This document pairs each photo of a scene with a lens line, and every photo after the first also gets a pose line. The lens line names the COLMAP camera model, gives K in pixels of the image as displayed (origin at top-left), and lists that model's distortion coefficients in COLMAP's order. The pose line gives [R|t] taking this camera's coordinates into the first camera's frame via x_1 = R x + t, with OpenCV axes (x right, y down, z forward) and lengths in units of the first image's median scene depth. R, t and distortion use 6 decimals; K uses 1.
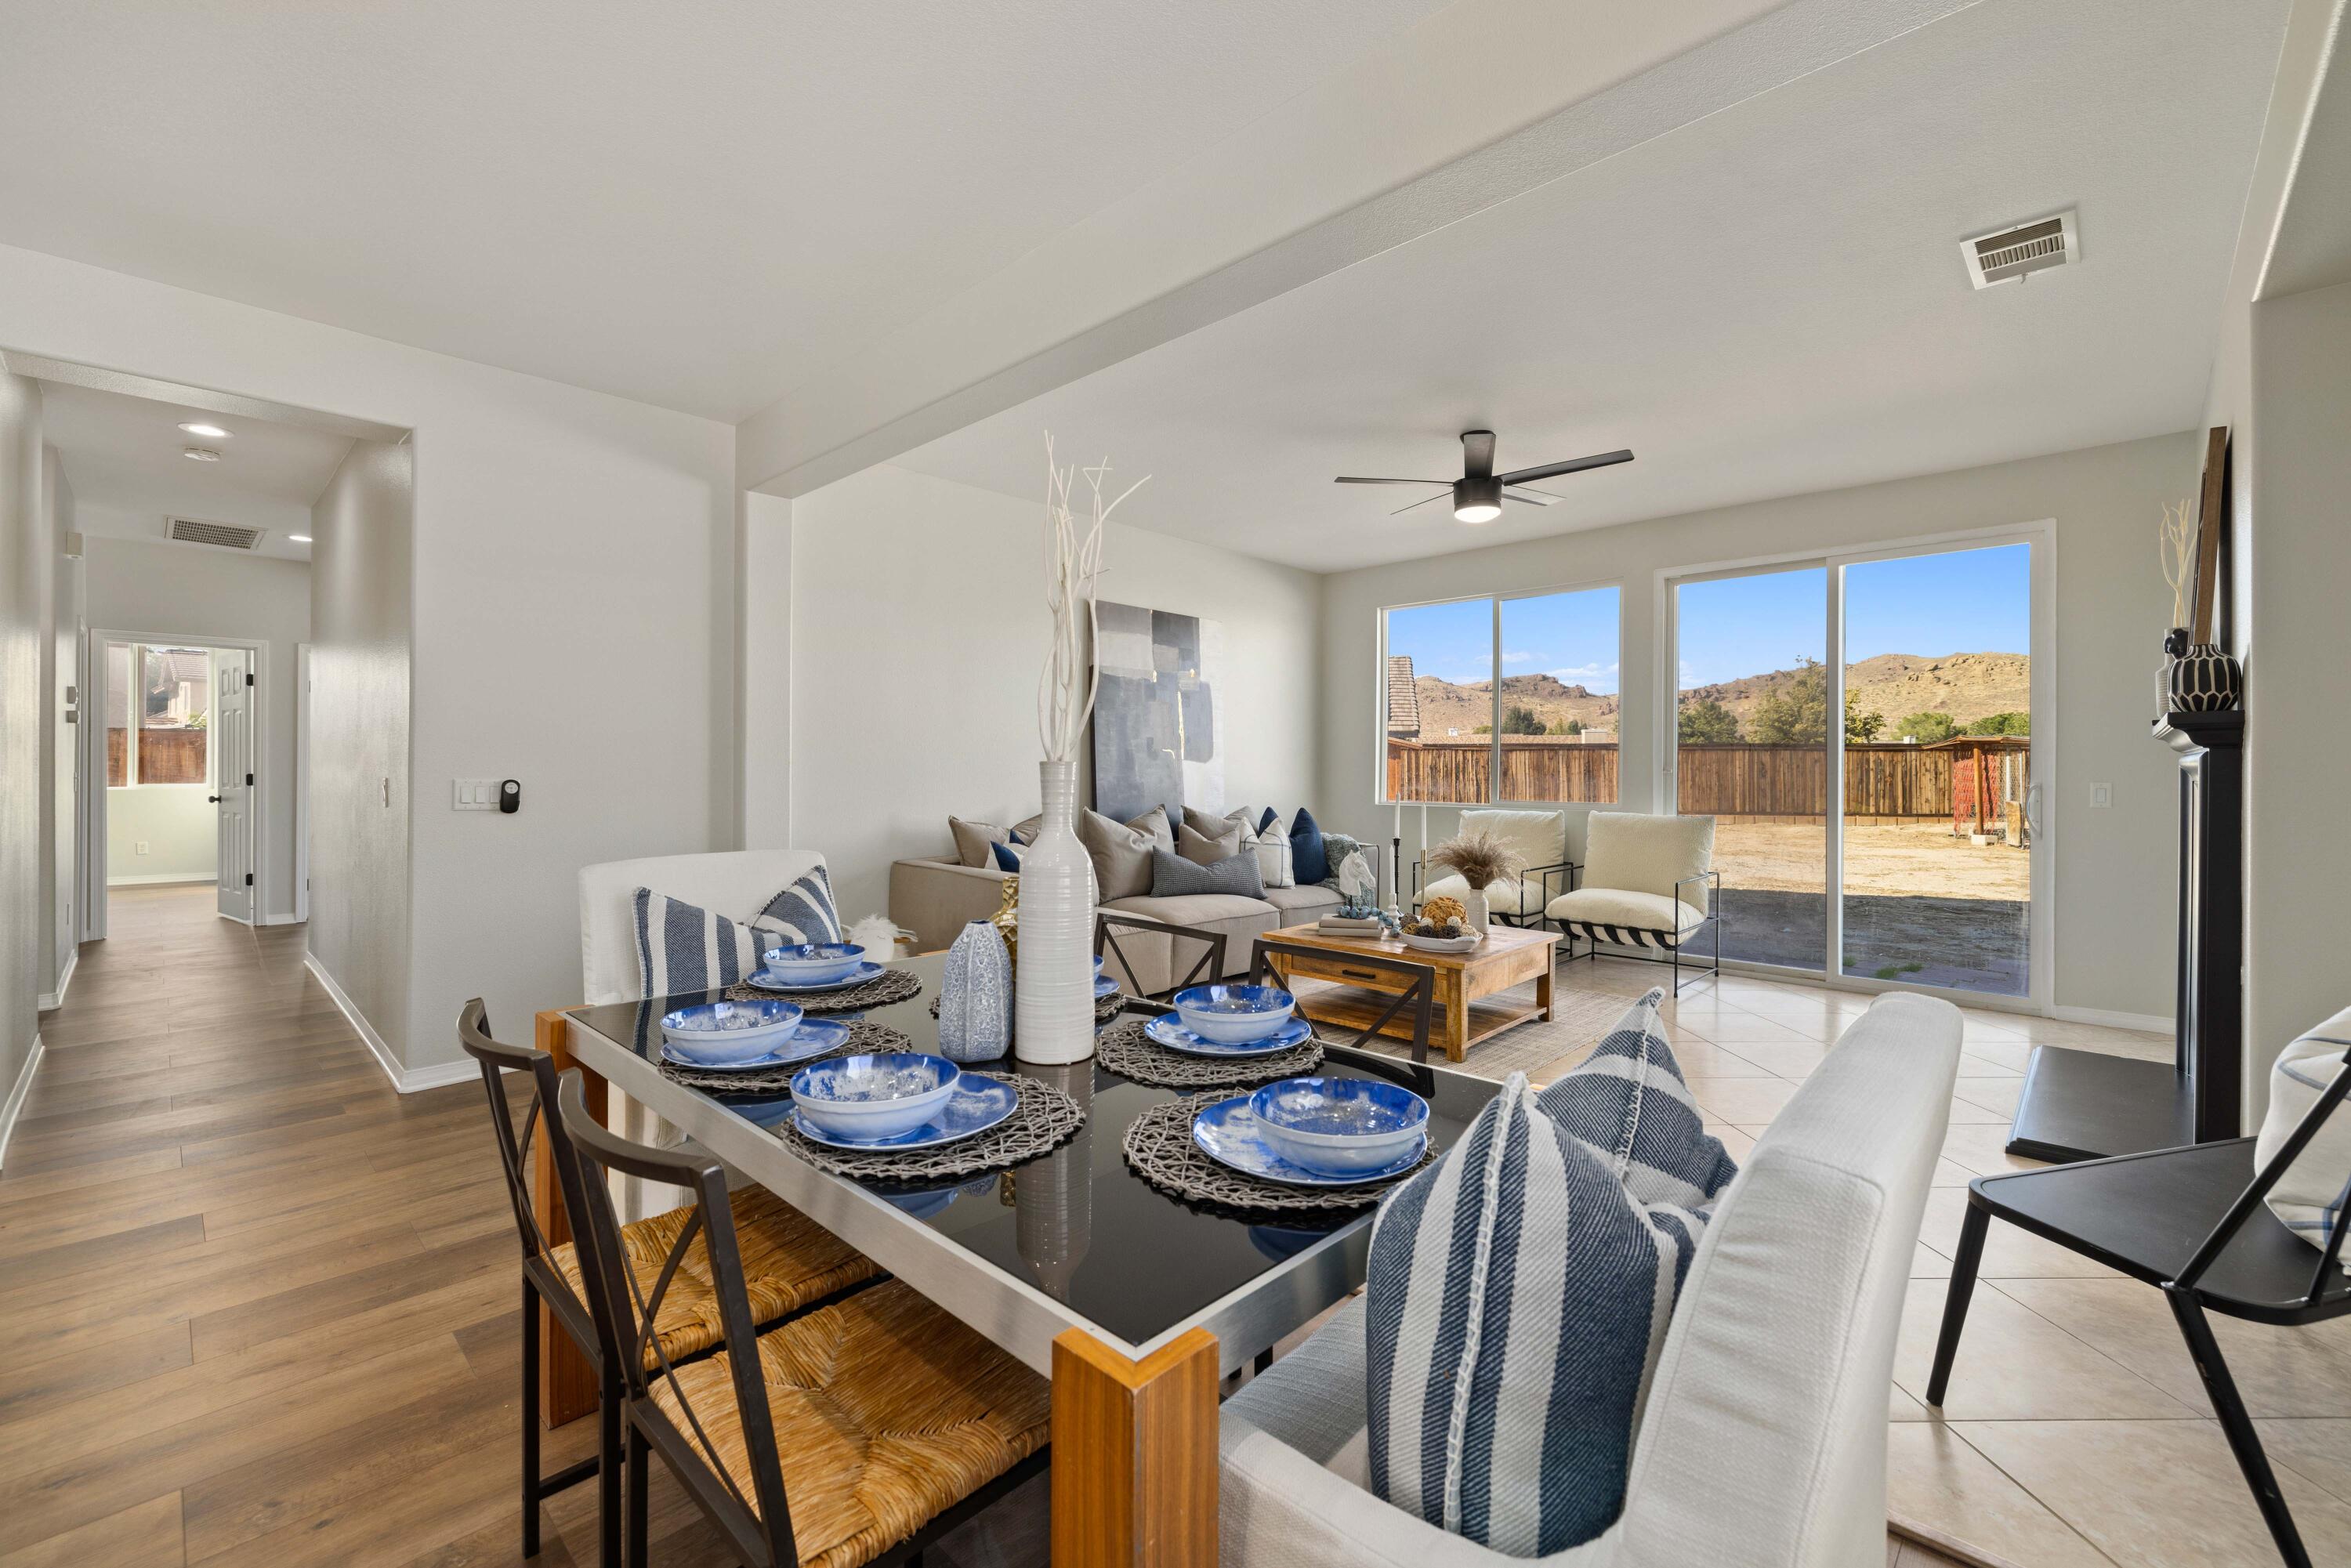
lens RADIAL K [[993.7, 0, 1172.5], [0, 993.7, 770.8], [0, 0, 1]] dist [-0.000204, 0.000054]
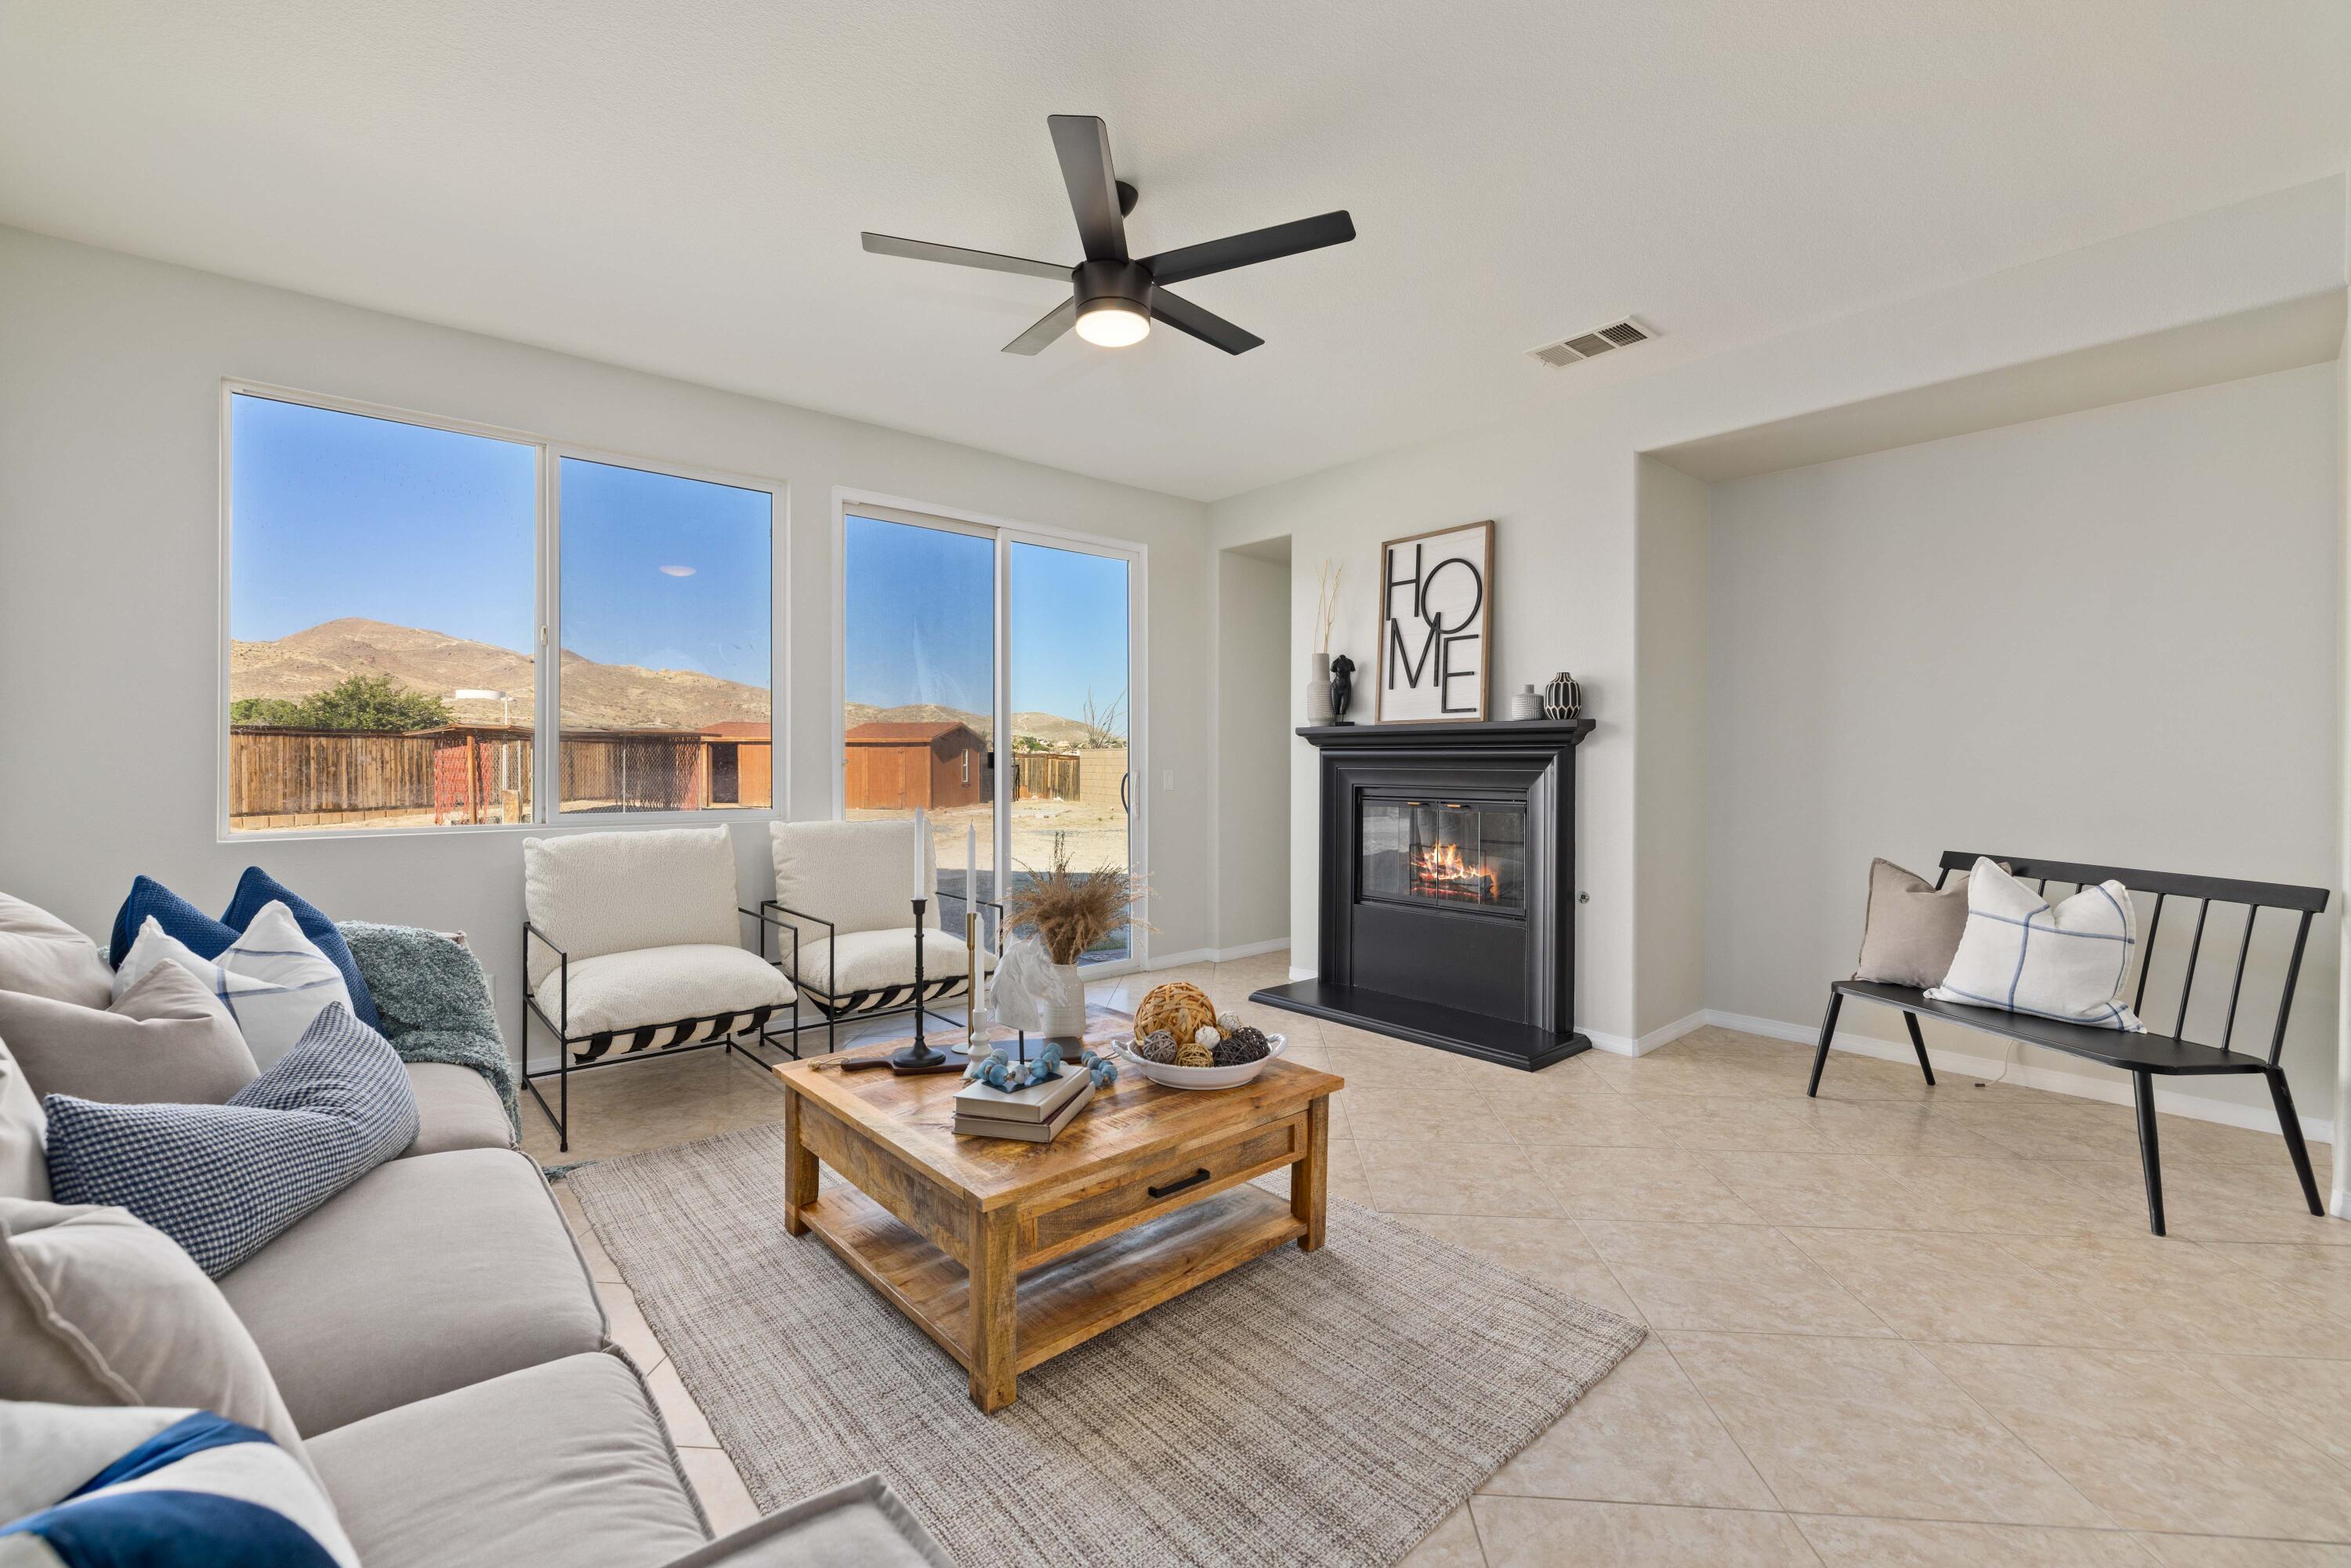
lens RADIAL K [[976.6, 0, 1166.2], [0, 976.6, 768.0], [0, 0, 1]] dist [-0.001376, -0.000112]
pose [[0.089727, -0.010250, 0.995914, -0.190386], [0.001228, 0.999947, 0.010181, -0.001431], [-0.995966, 0.000309, 0.089735, 0.644260]]
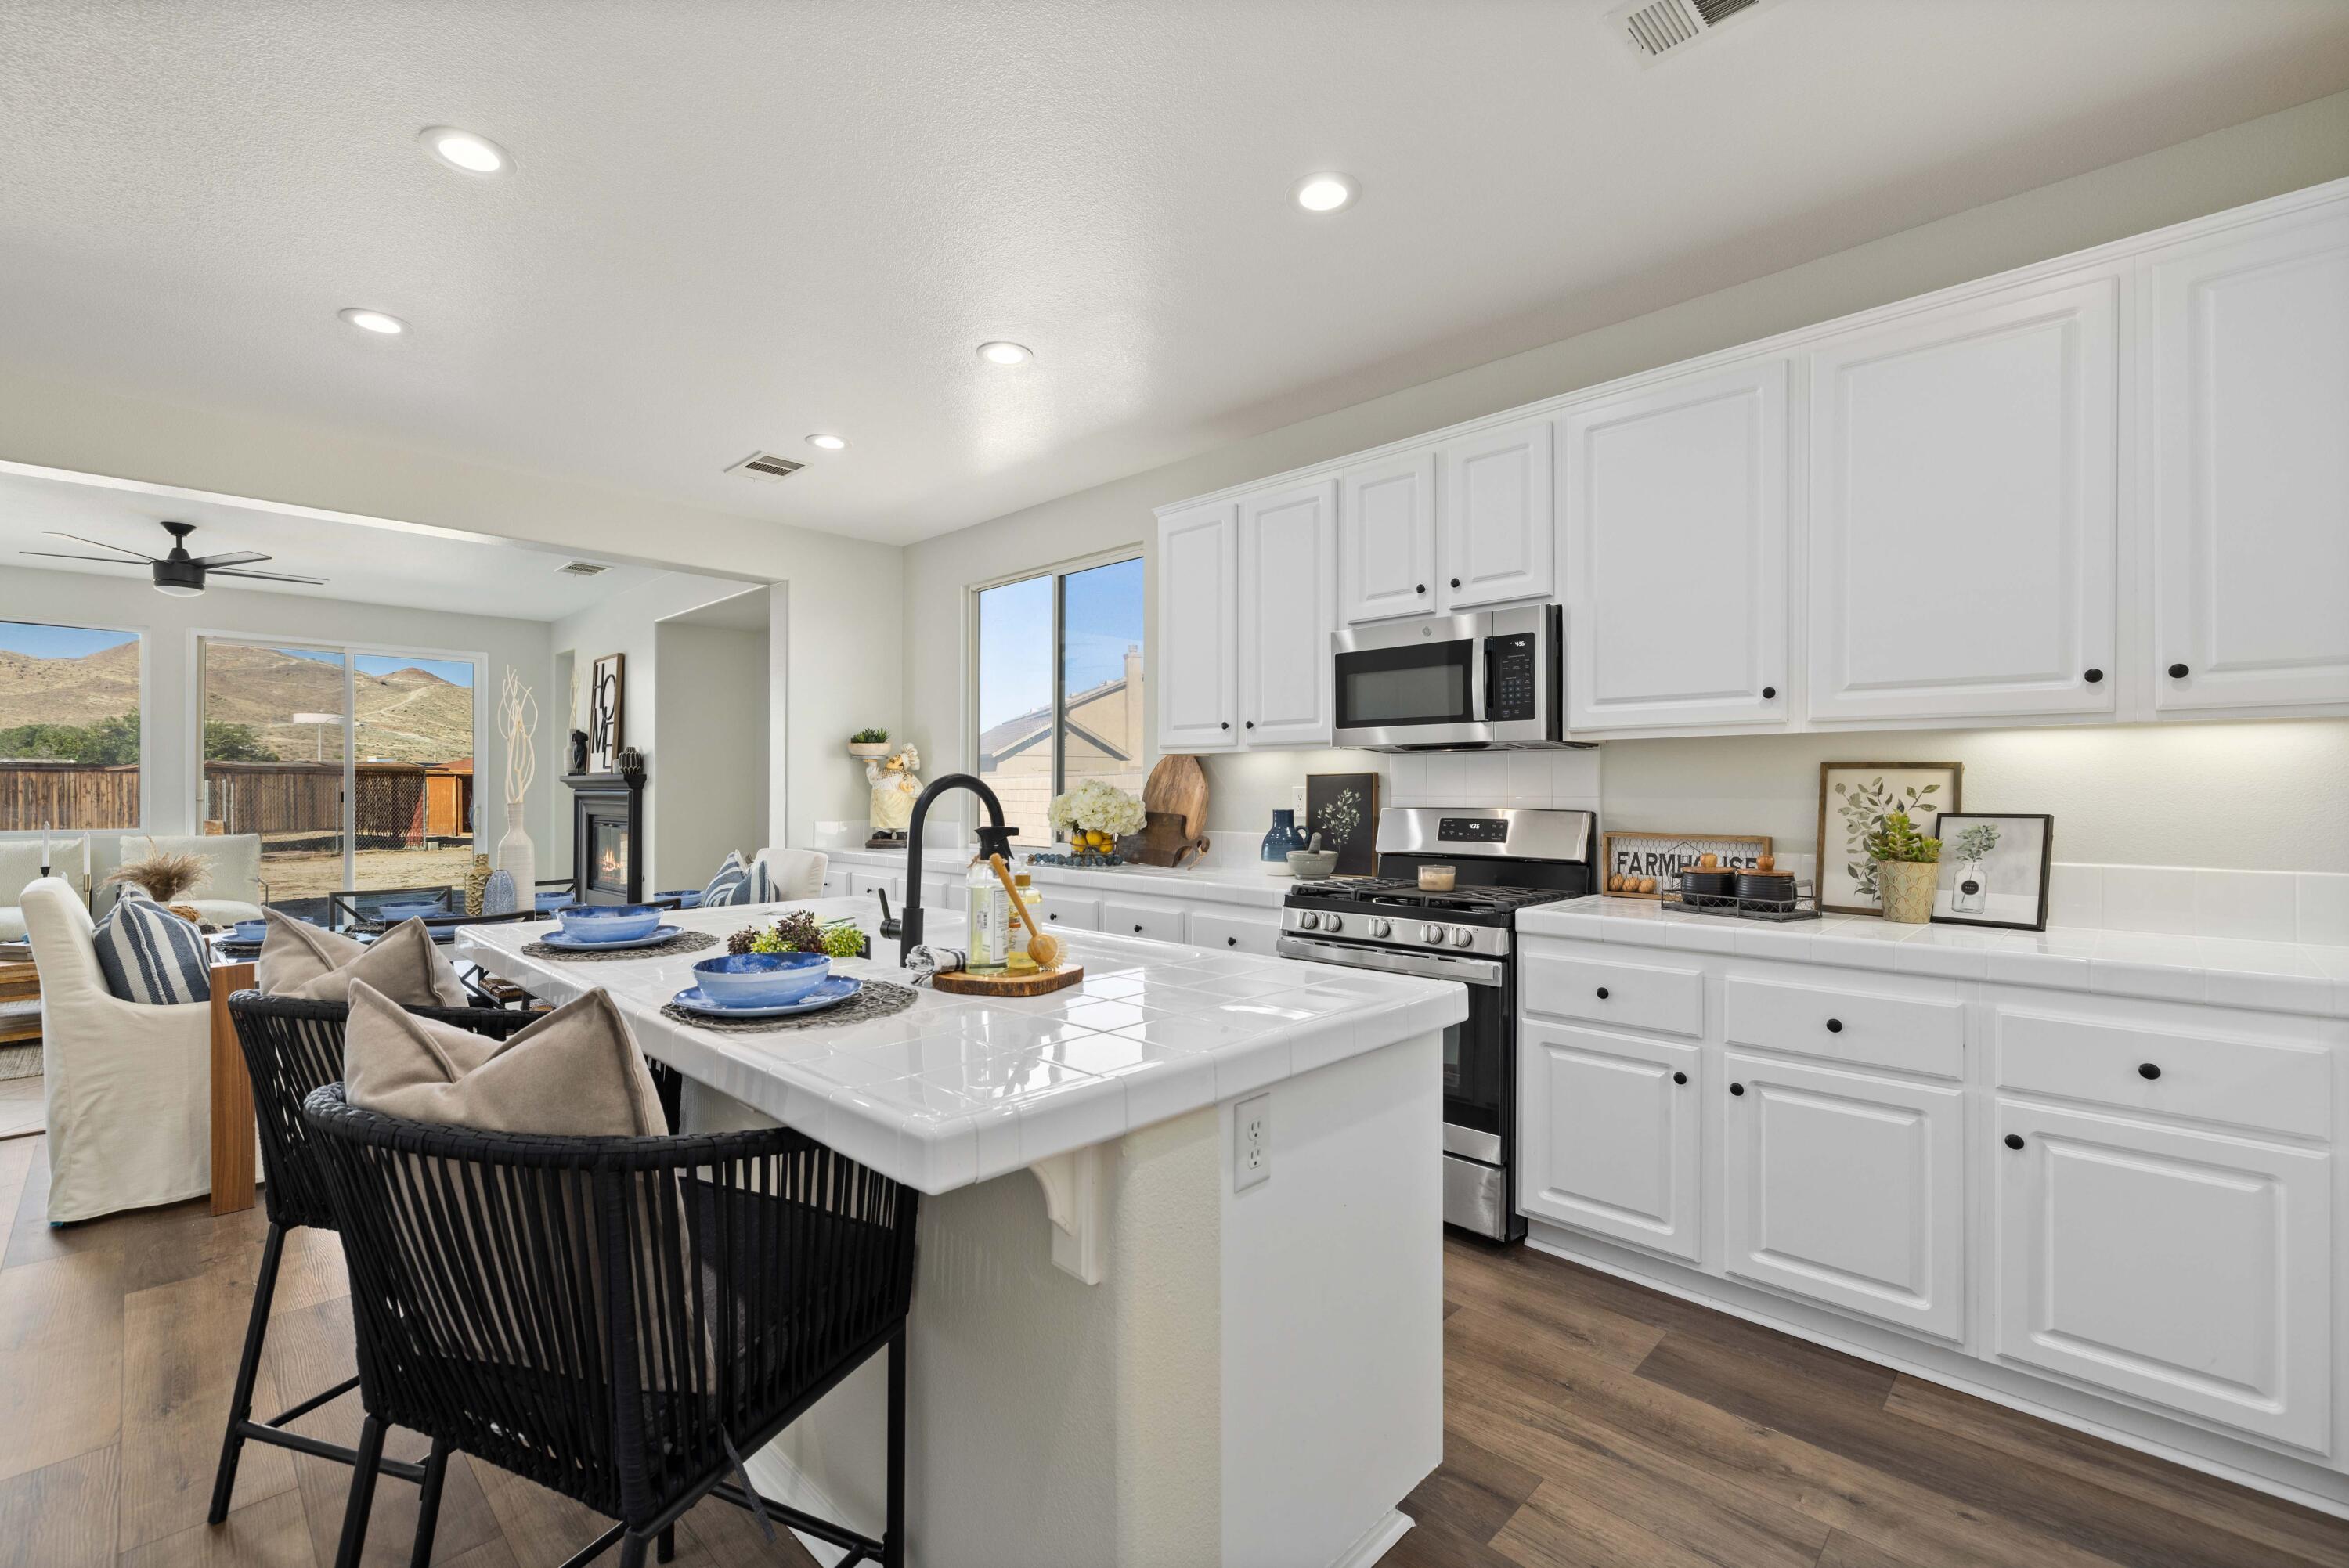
lens RADIAL K [[1012.5, 0, 1165.2], [0, 1012.5, 788.4], [0, 0, 1]] dist [0.000127, 0.000067]
pose [[0.012637, -0.000855, 0.999920, -0.644908], [0.001400, 0.999999, 0.000837, -0.010460], [-0.999919, 0.001389, 0.012638, -0.156262]]
